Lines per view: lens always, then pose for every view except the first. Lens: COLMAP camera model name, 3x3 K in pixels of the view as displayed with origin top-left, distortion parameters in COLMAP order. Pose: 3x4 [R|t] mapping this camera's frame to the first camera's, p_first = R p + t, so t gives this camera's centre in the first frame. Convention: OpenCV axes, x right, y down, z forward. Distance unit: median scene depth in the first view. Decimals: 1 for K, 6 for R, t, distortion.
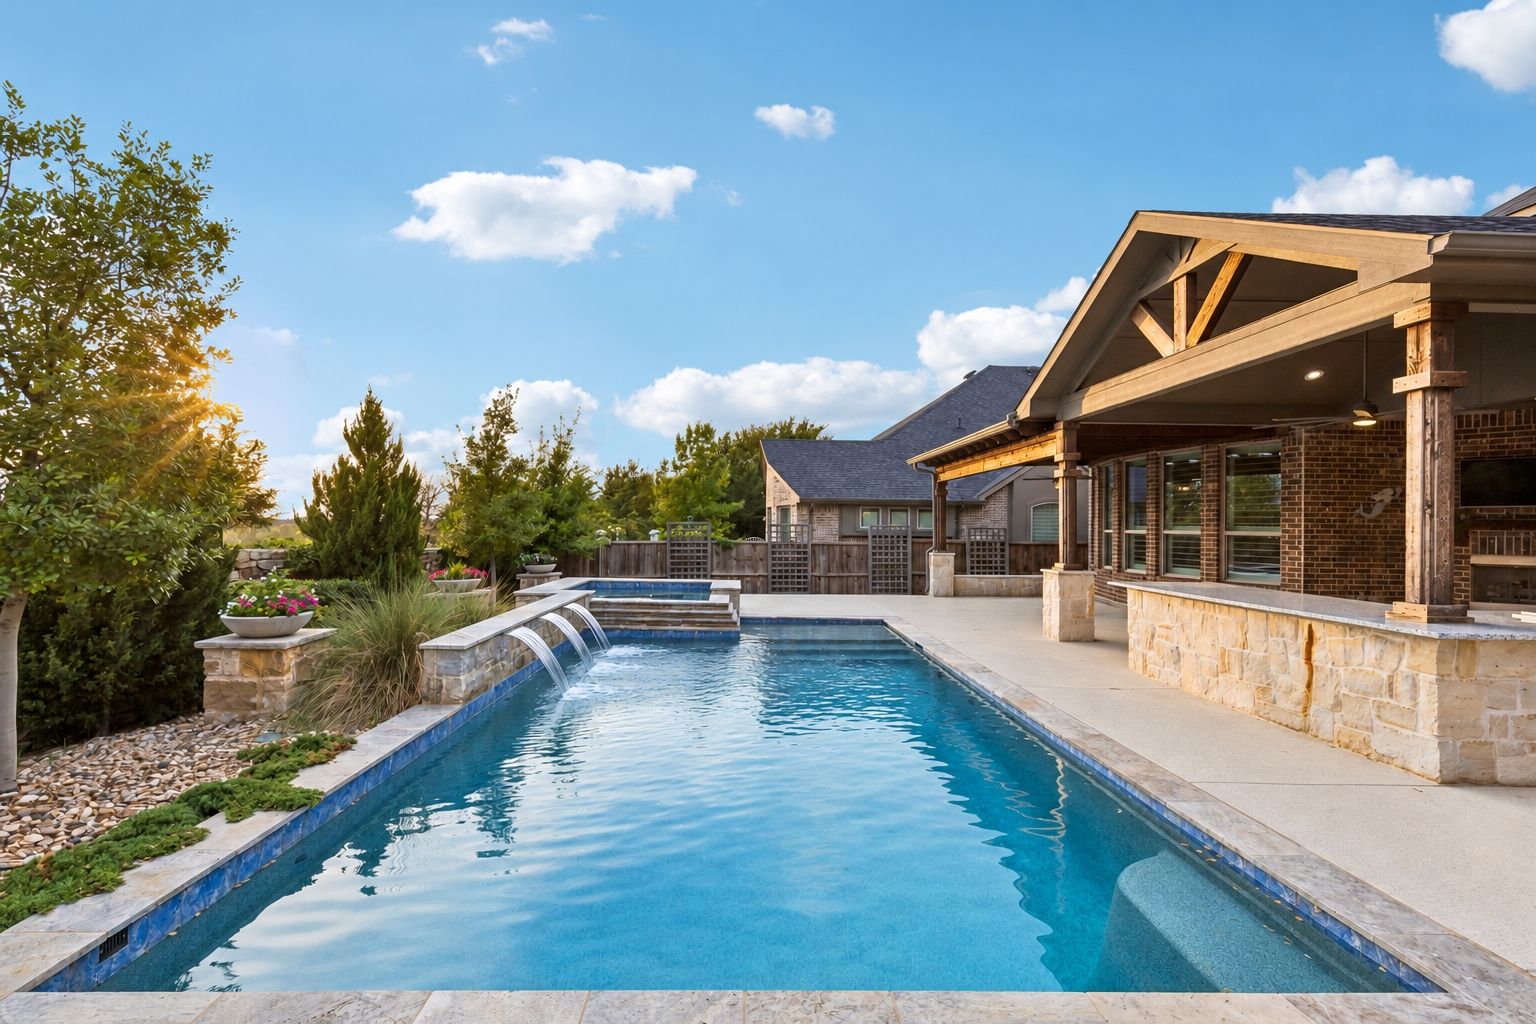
lens RADIAL K [[688.7, 0, 761.3], [0, 688.7, 515.1], [0, 0, 1]] dist [0.002993, -0.000059]
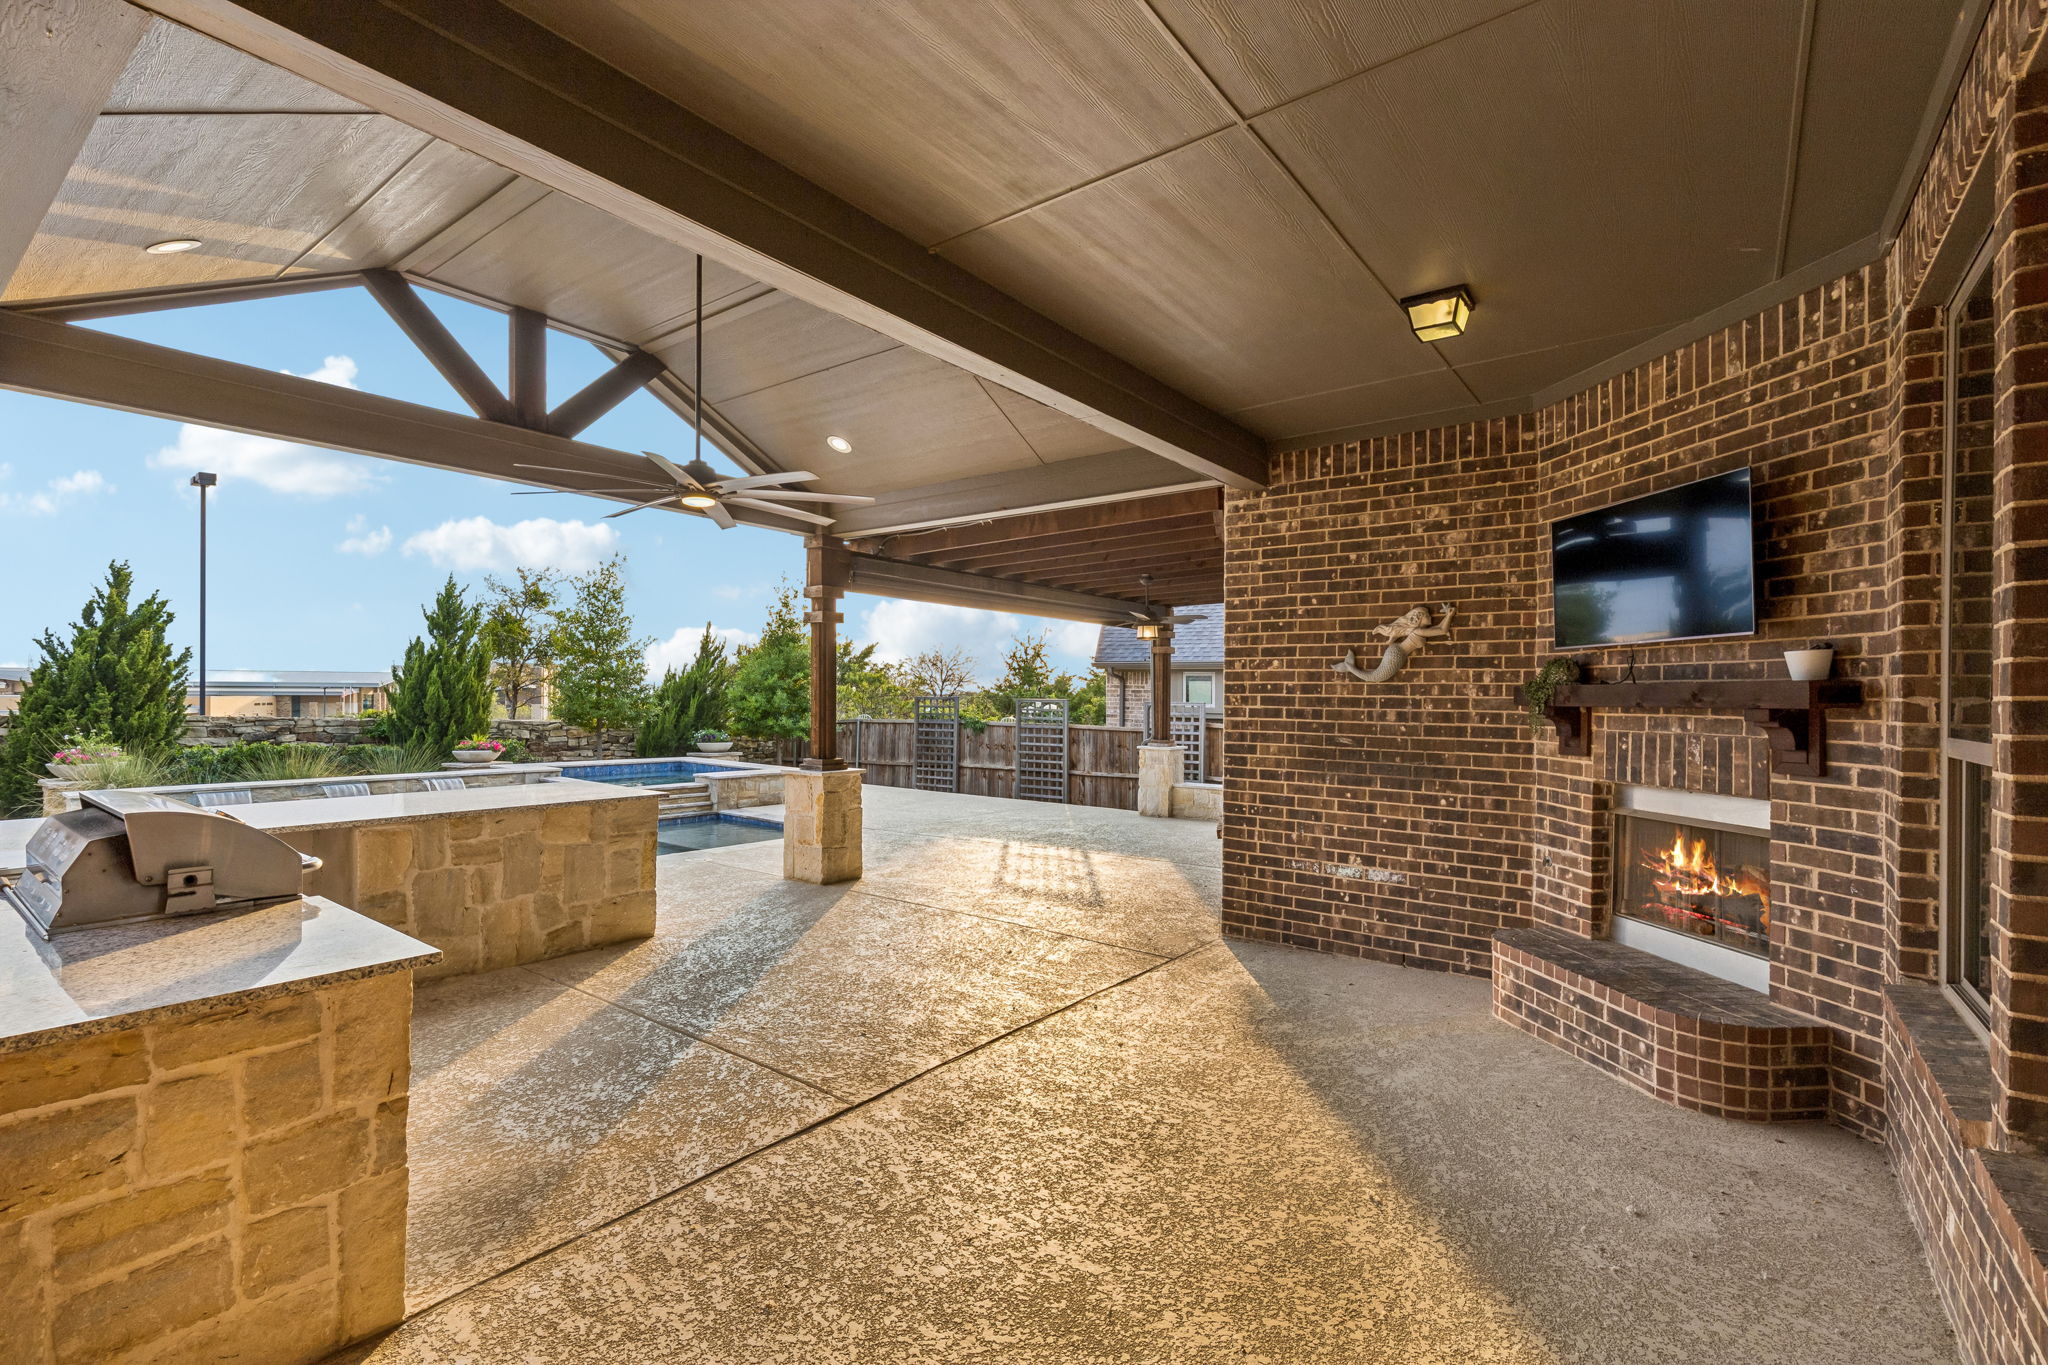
lens RADIAL K [[918.3, 0, 1024.7], [0, 918.3, 692.1], [0, 0, 1]] dist [0.002993, -0.000059]
pose [[0.787890, -0.001773, -0.615813, 1.056966], [0.002312, 0.999997, 0.000078, 0.009766], [0.615811, -0.001485, 0.787892, 0.429124]]
